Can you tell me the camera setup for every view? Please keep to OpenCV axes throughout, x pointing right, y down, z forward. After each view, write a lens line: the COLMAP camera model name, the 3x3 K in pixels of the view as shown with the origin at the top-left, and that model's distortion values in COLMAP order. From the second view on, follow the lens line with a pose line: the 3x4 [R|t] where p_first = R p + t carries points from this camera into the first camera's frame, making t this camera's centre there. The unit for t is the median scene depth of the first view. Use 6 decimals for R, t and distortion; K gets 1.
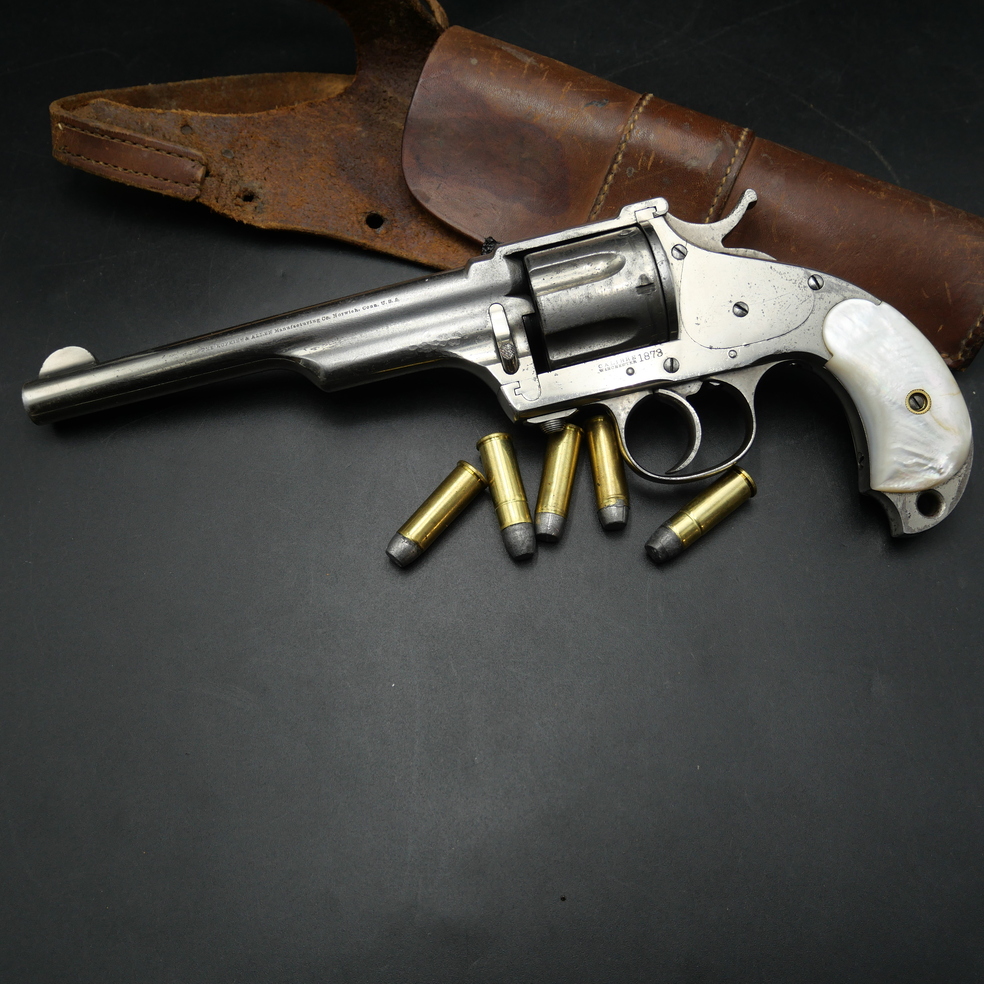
lens RADIAL K [[984.3, 0, 492.0], [0, 984.3, 492.0], [0, 0, 1]] dist [-0.056204, -0.004360]
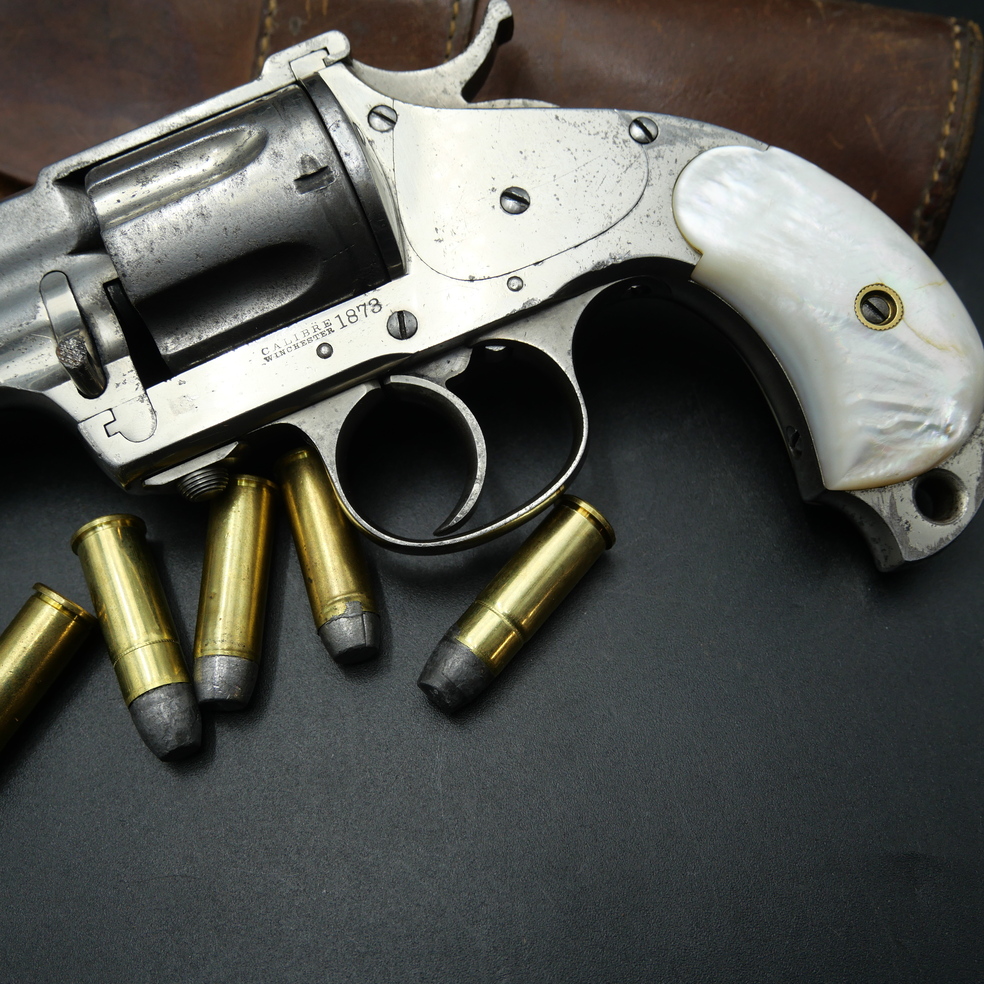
lens RADIAL K [[984.3, 0, 492.0], [0, 984.3, 492.0], [0, 0, 1]] dist [-0.056204, -0.004360]
pose [[0.978873, -0.180927, 0.095255, 0.163403], [0.188352, 0.979178, -0.075722, 0.003904], [-0.079572, 0.092064, 0.992569, 0.492953]]
